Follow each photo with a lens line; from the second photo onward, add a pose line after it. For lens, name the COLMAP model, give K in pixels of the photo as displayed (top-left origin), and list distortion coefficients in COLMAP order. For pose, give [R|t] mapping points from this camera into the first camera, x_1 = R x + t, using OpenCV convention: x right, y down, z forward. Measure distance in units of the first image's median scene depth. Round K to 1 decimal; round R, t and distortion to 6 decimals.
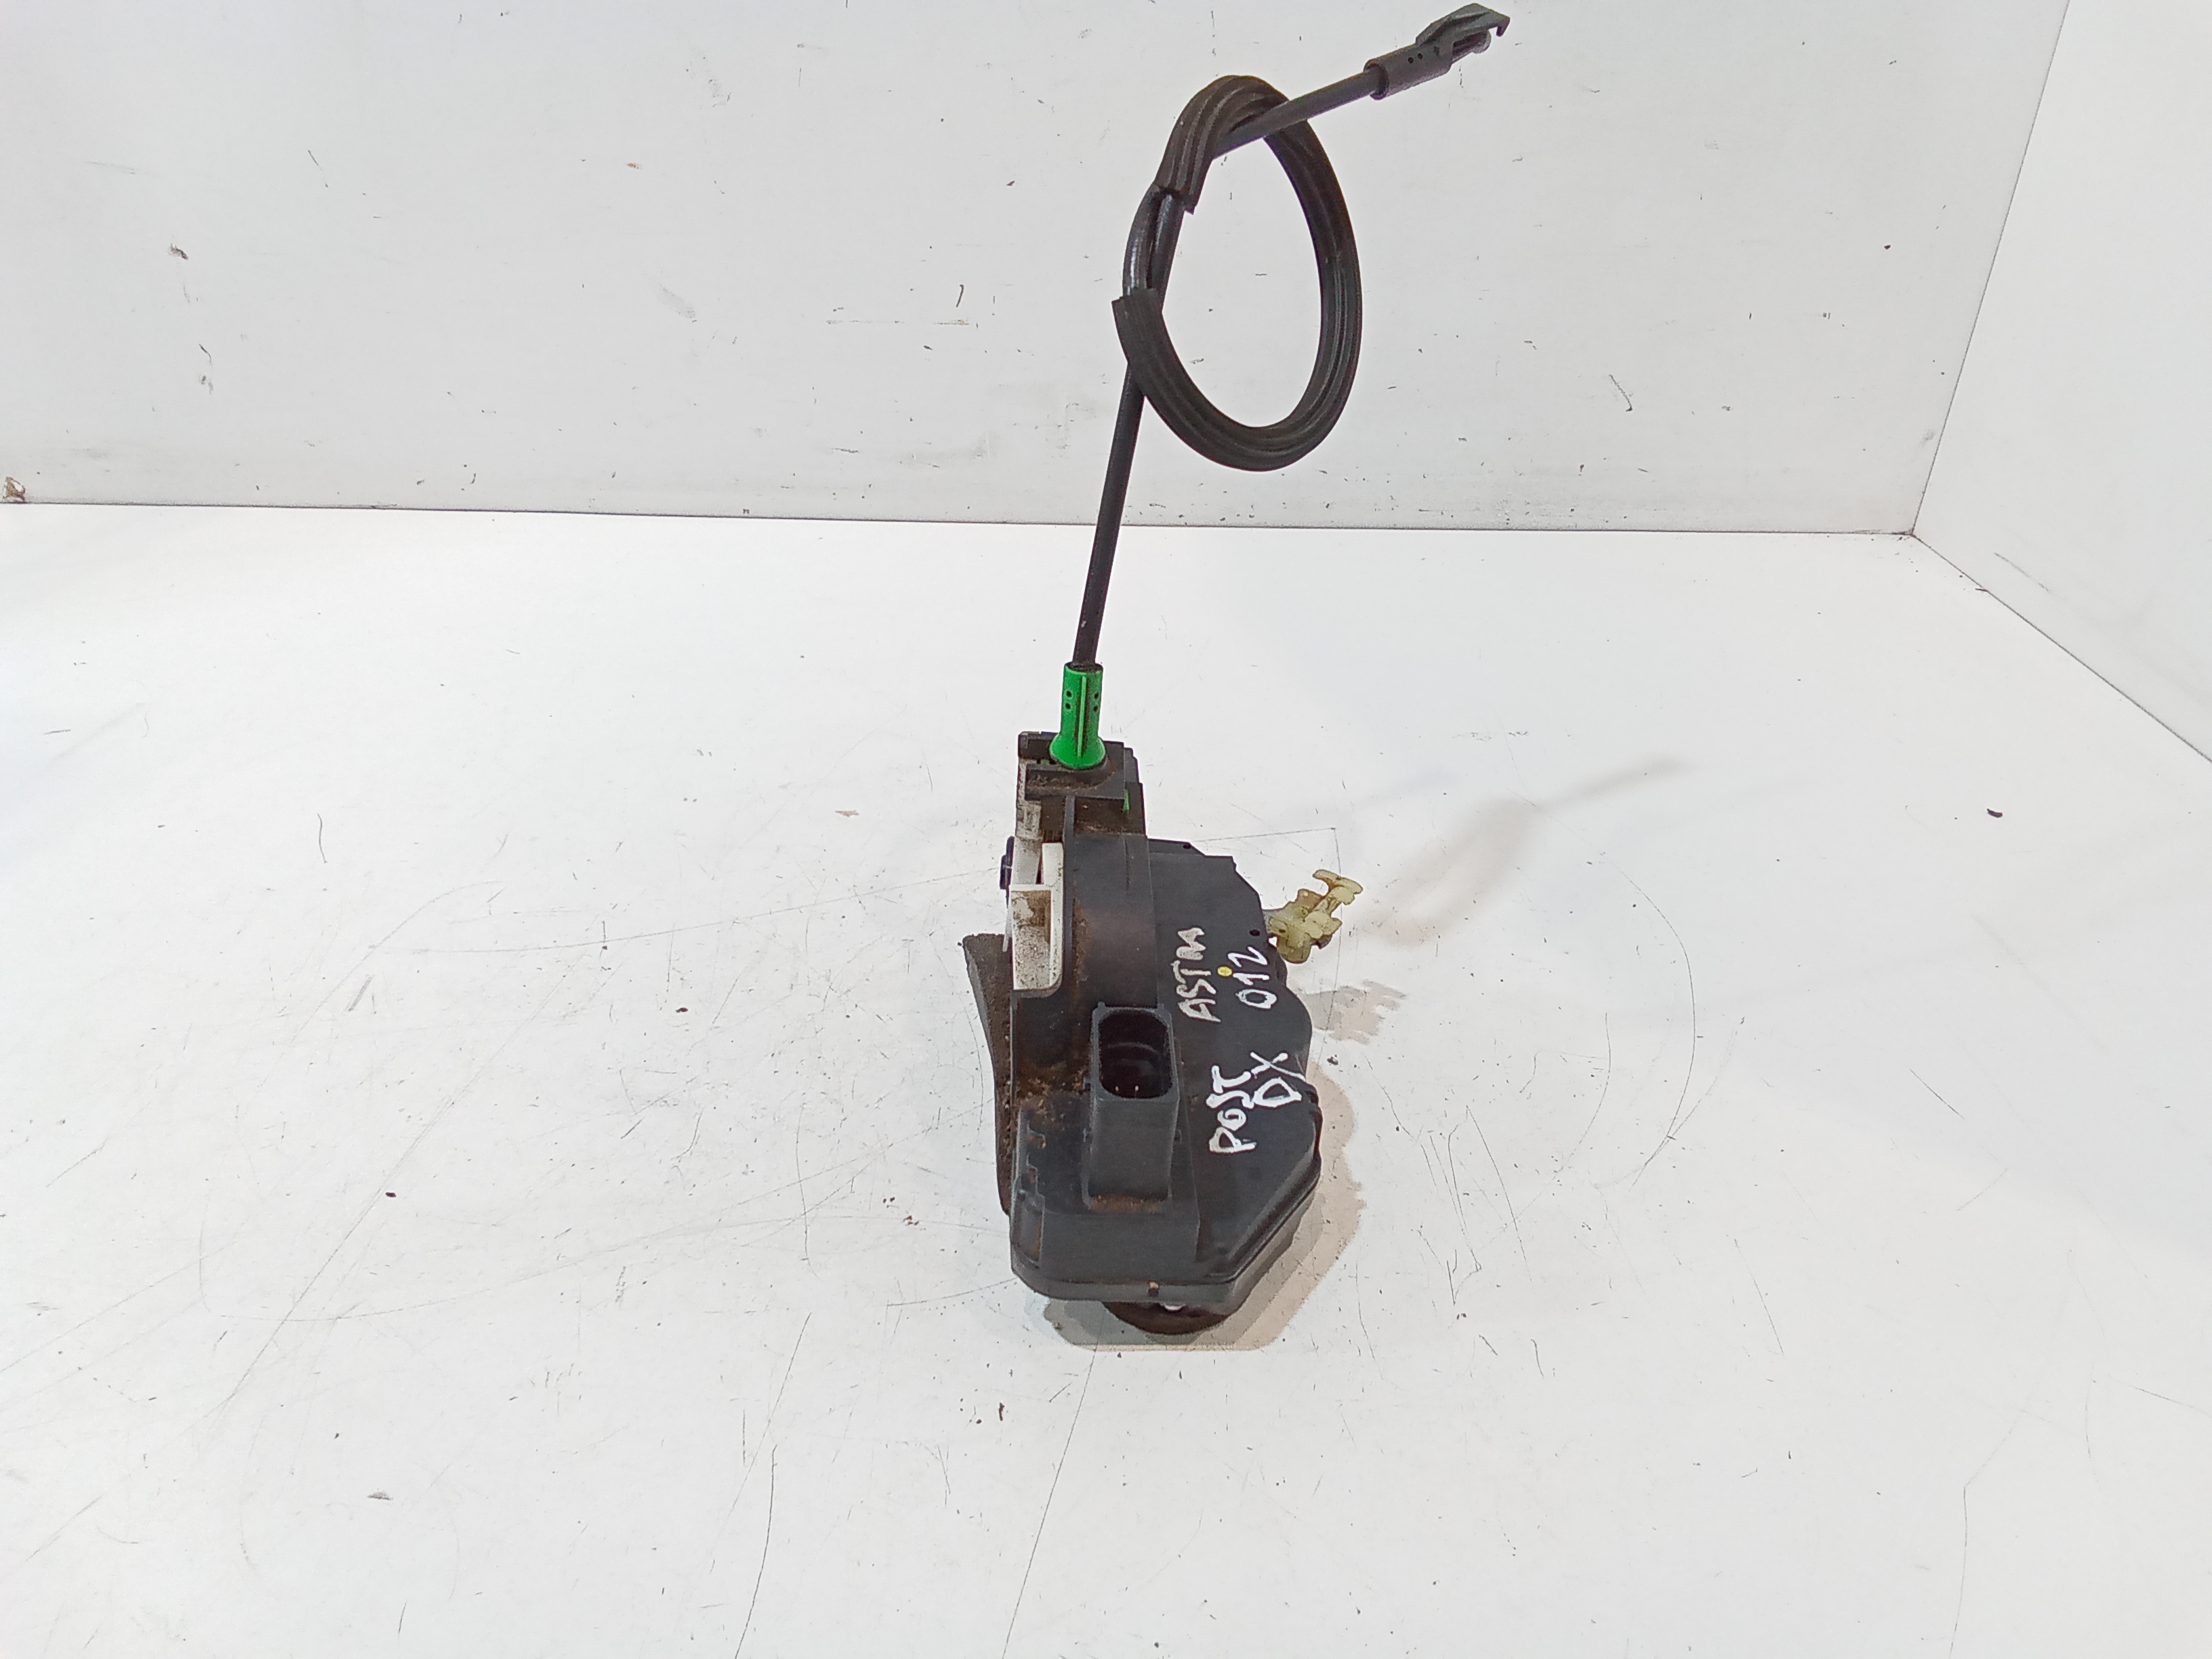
lens RADIAL K [[1580.7, 0, 1113.0], [0, 1580.7, 830.9], [0, 0, 1]] dist [0.051362, -0.079183]
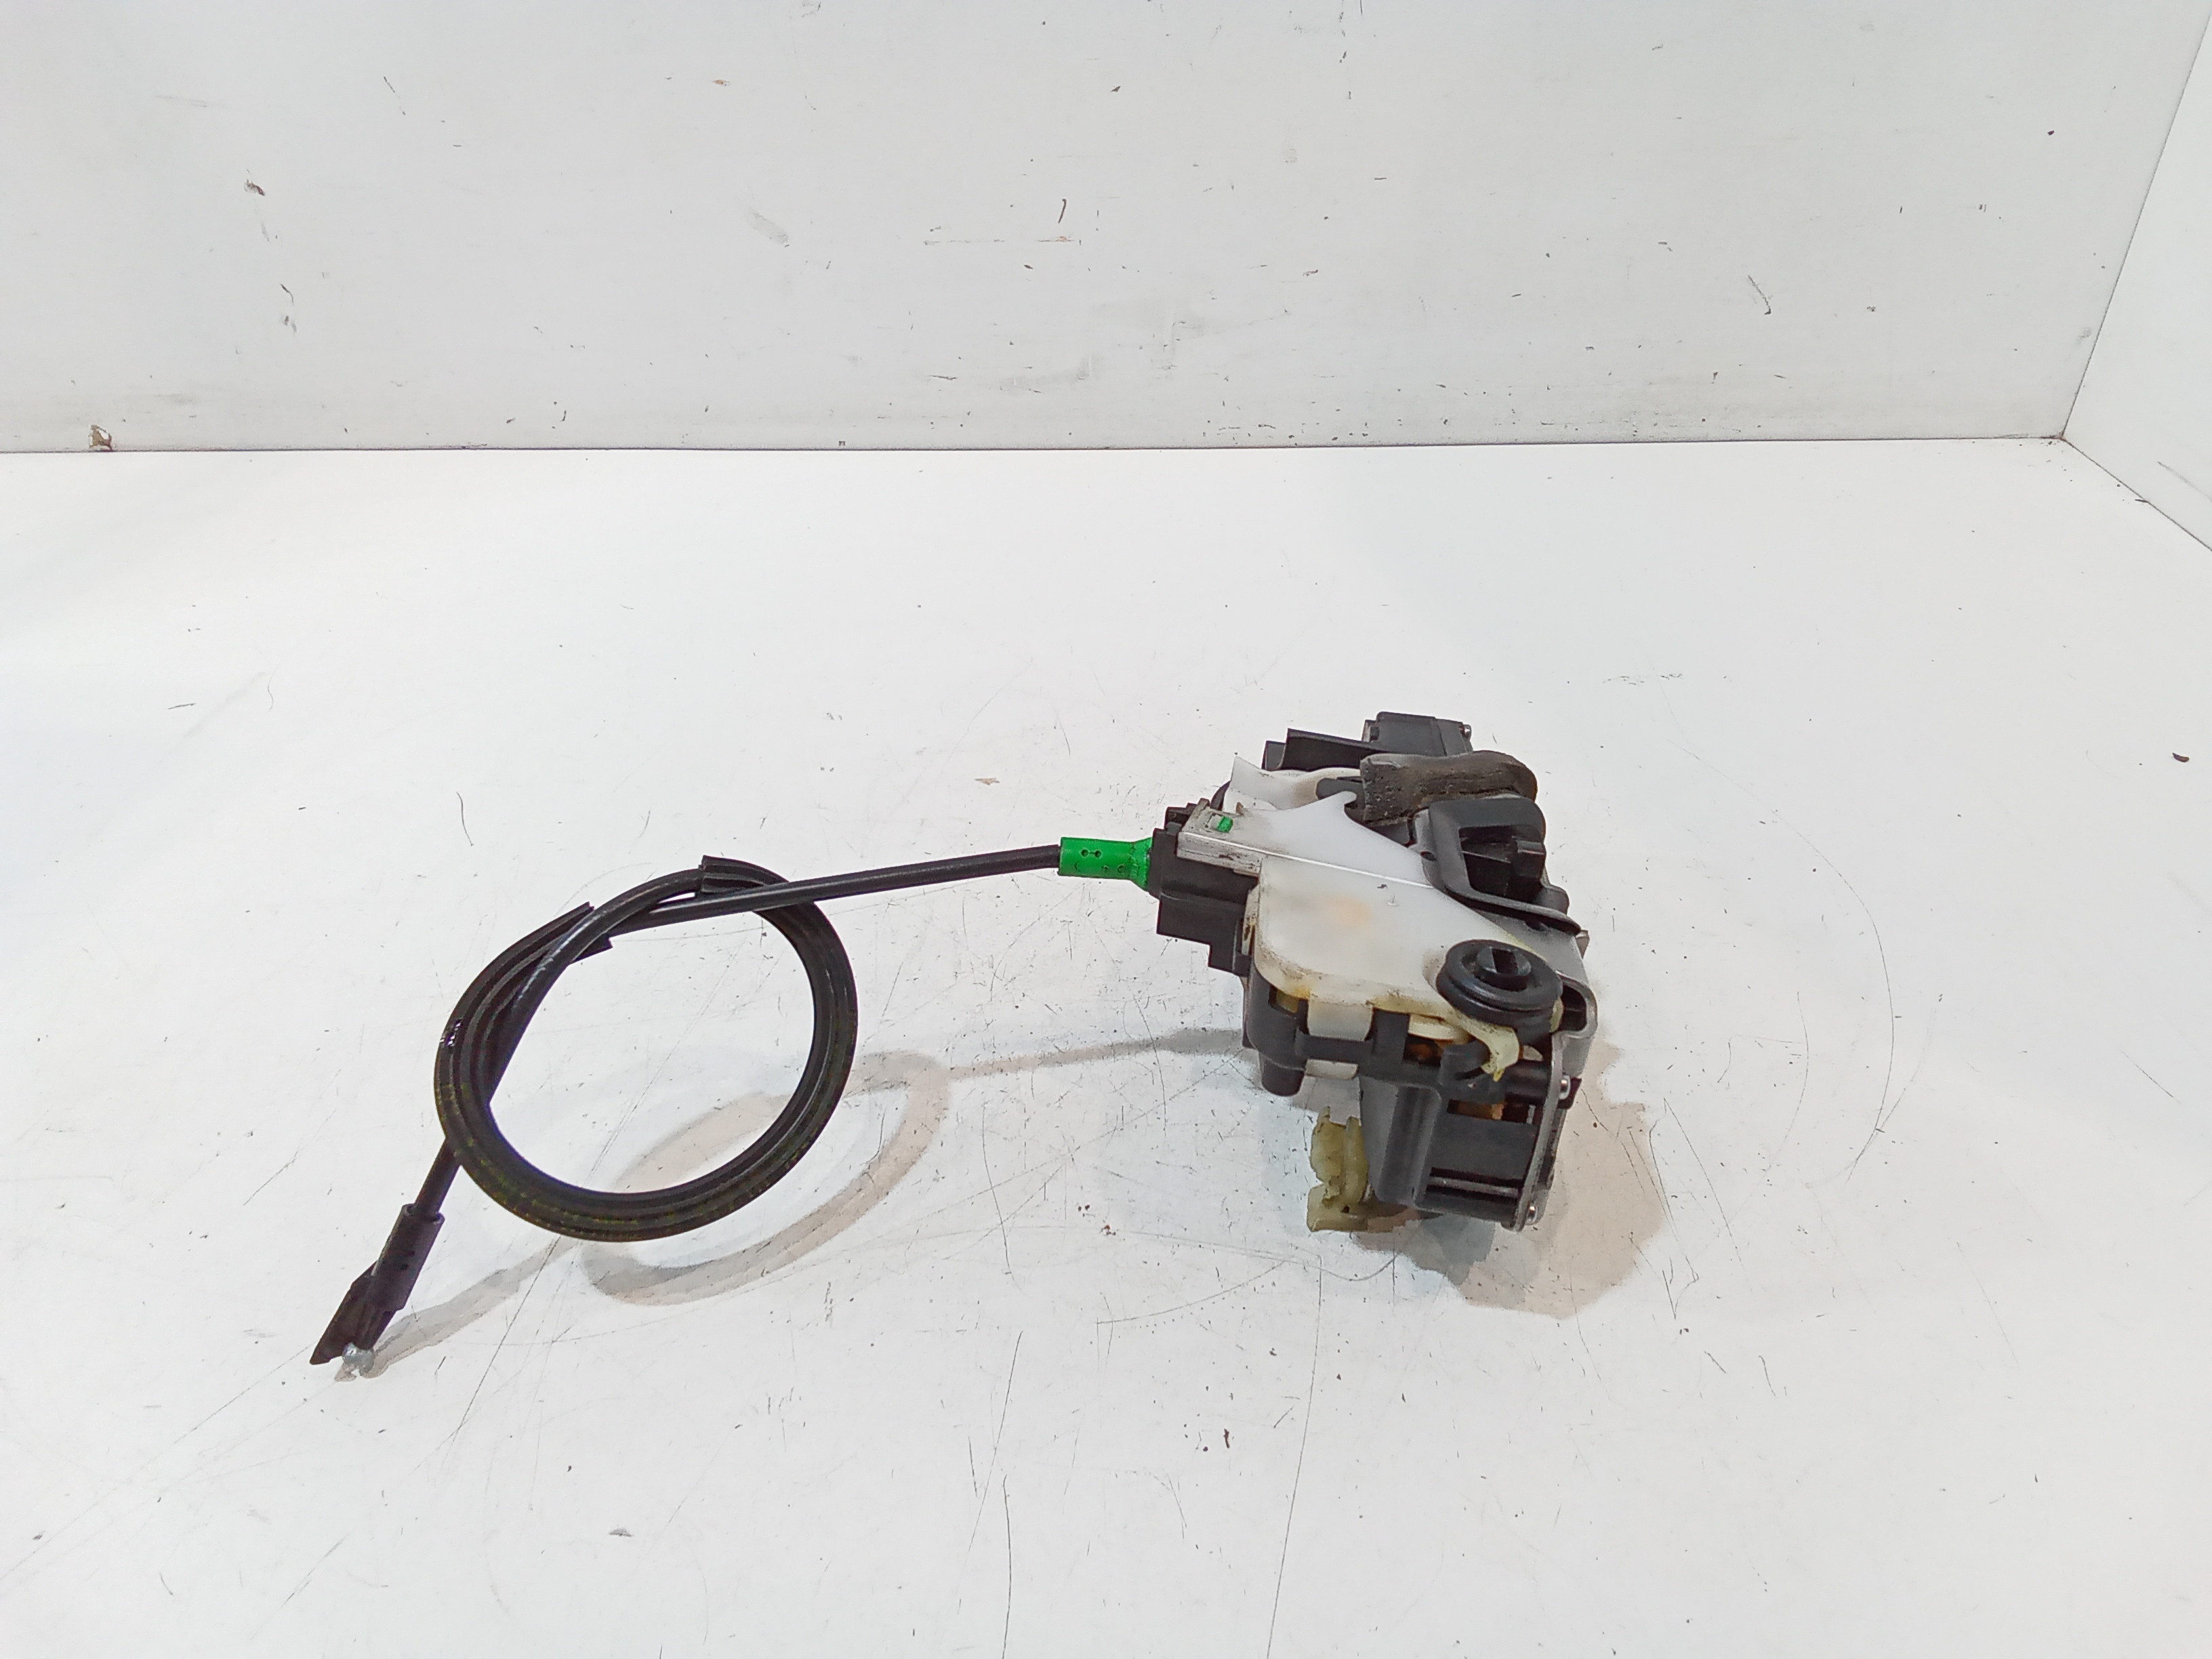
lens RADIAL K [[1580.7, 0, 1088.9], [0, 1580.7, 834.0], [0, 0, 1]] dist [0.051362, -0.079183]
pose [[0.999399, -0.014811, -0.031335, -0.088651], [0.017393, 0.996332, 0.083790, -0.069776], [0.029979, -0.084285, 0.995991, 0.031726]]
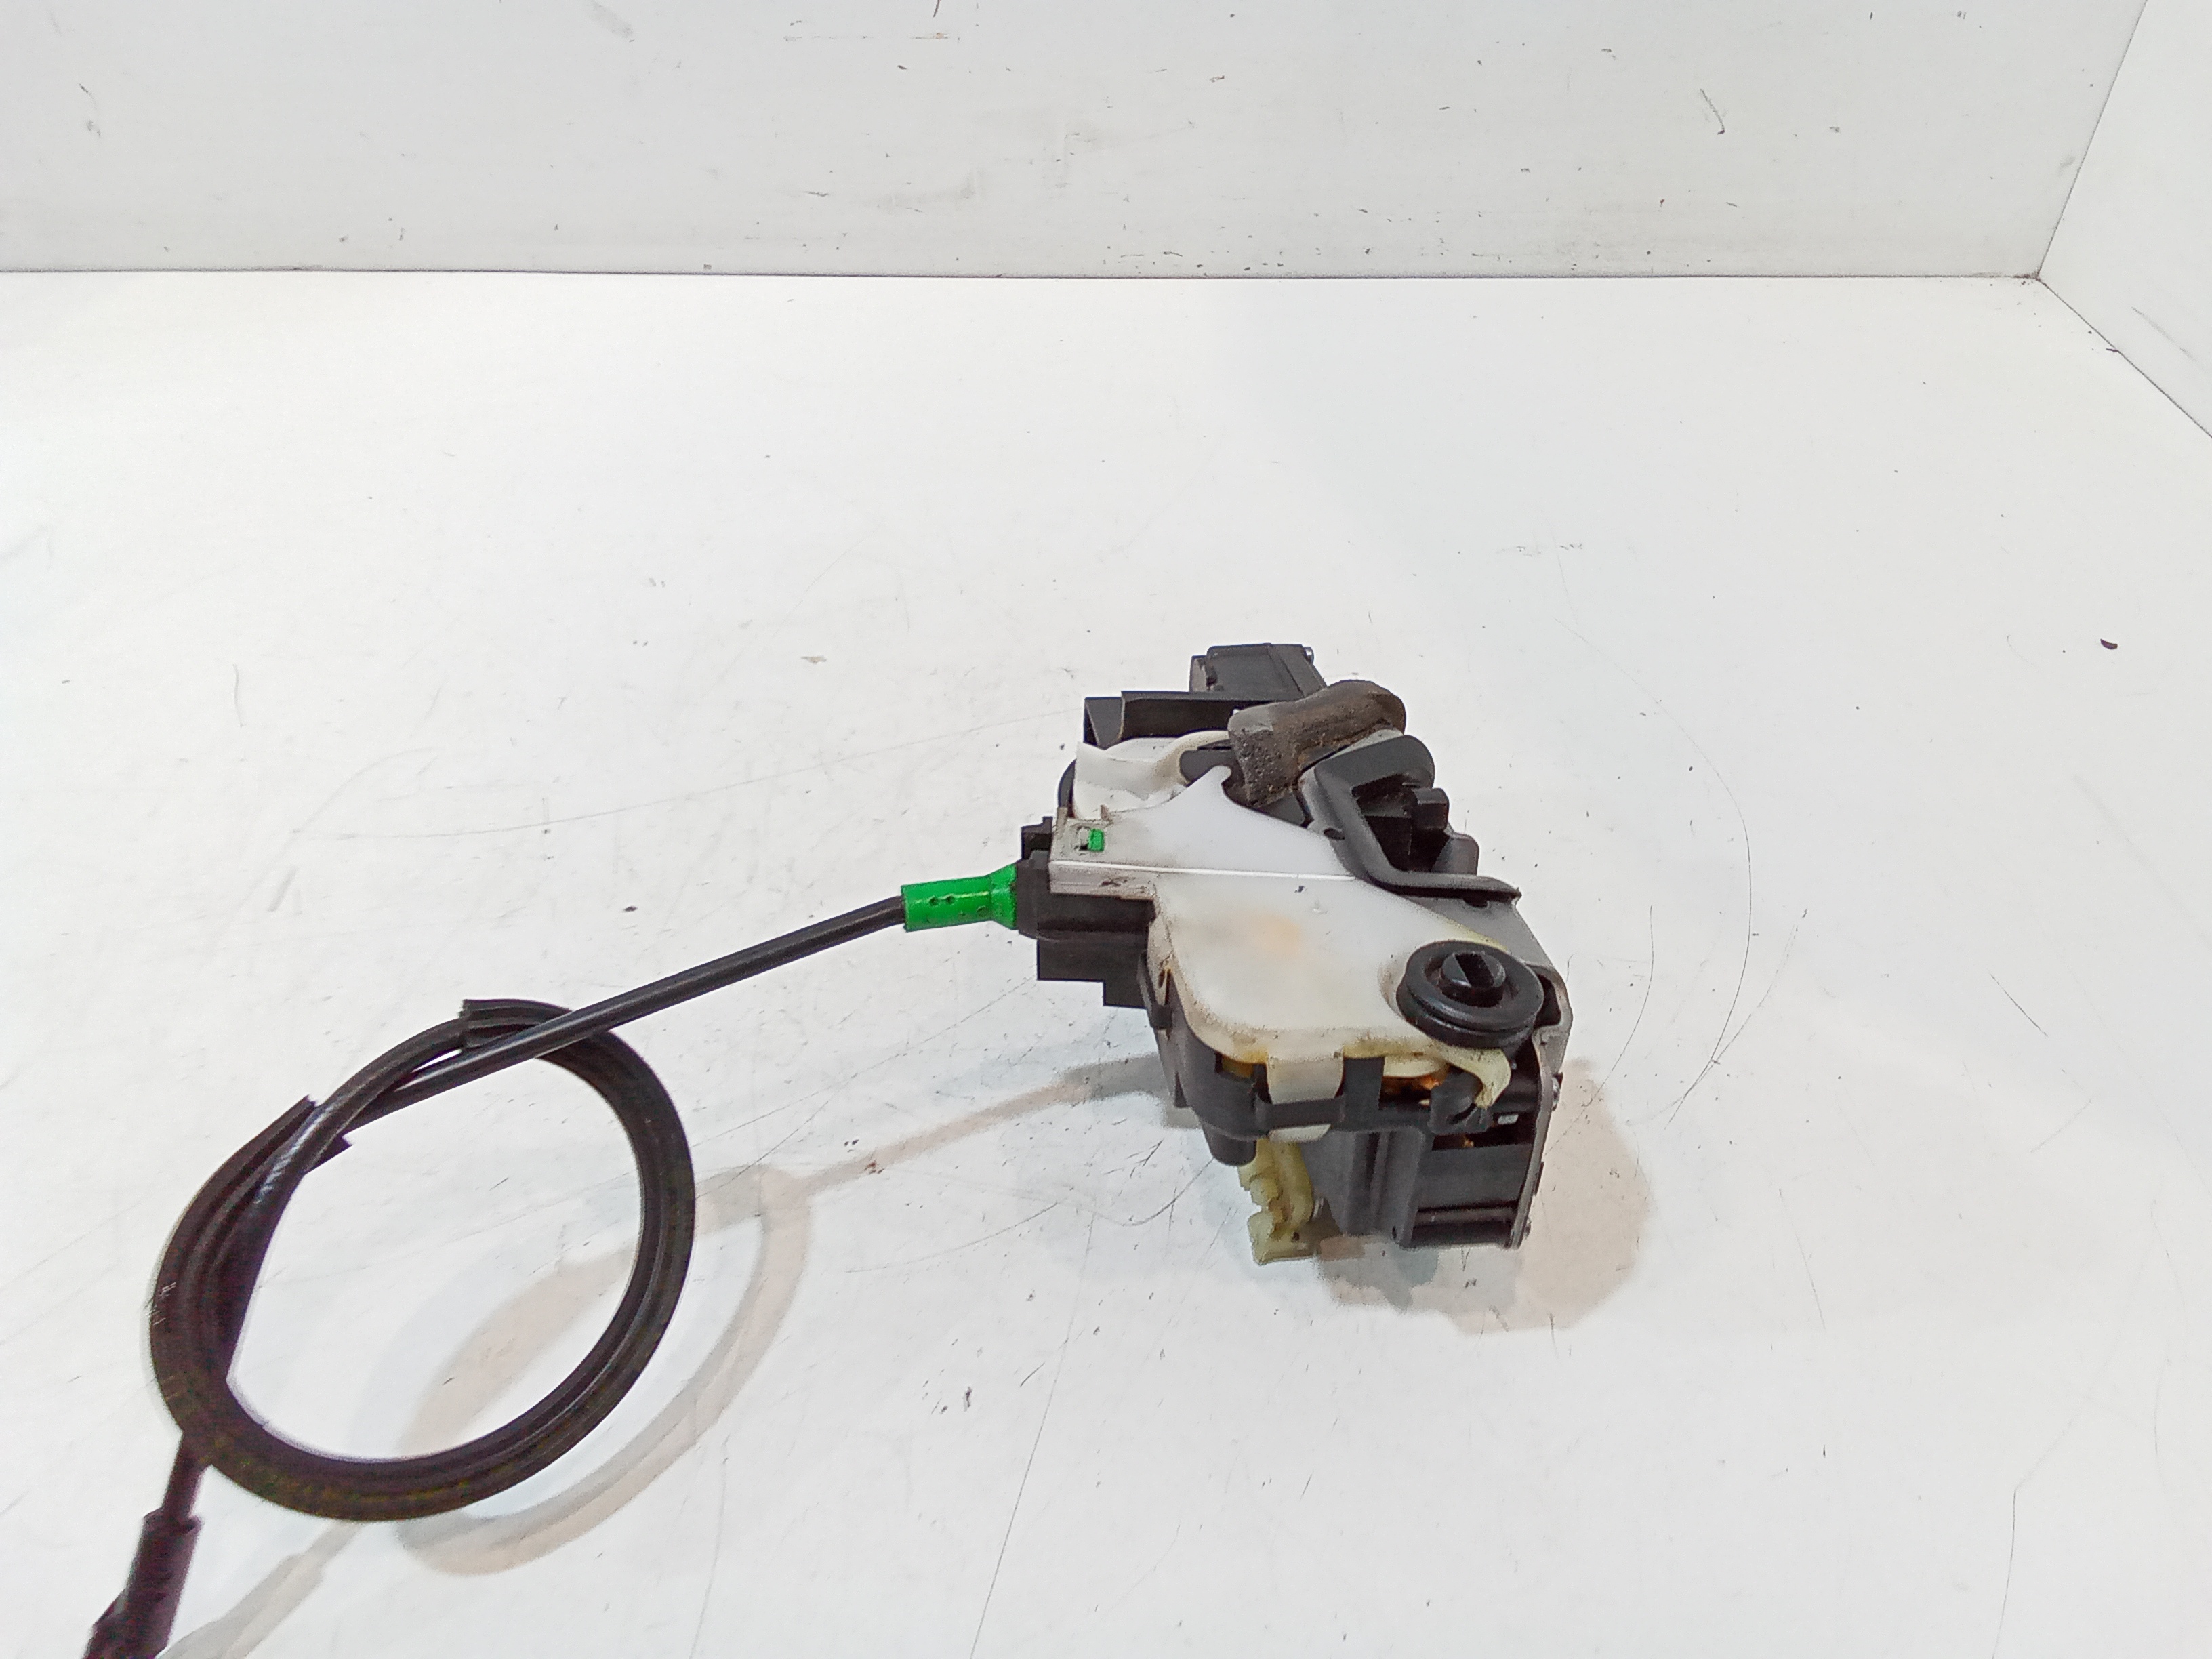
lens RADIAL K [[1580.7, 0, 1105.4], [0, 1580.7, 851.2], [0, 0, 1]] dist [0.051362, -0.079183]
pose [[0.999559, -0.001260, -0.029656, 0.028415], [0.007248, 0.979214, 0.202698, -0.100704], [0.028784, -0.202824, 0.978792, 0.117569]]
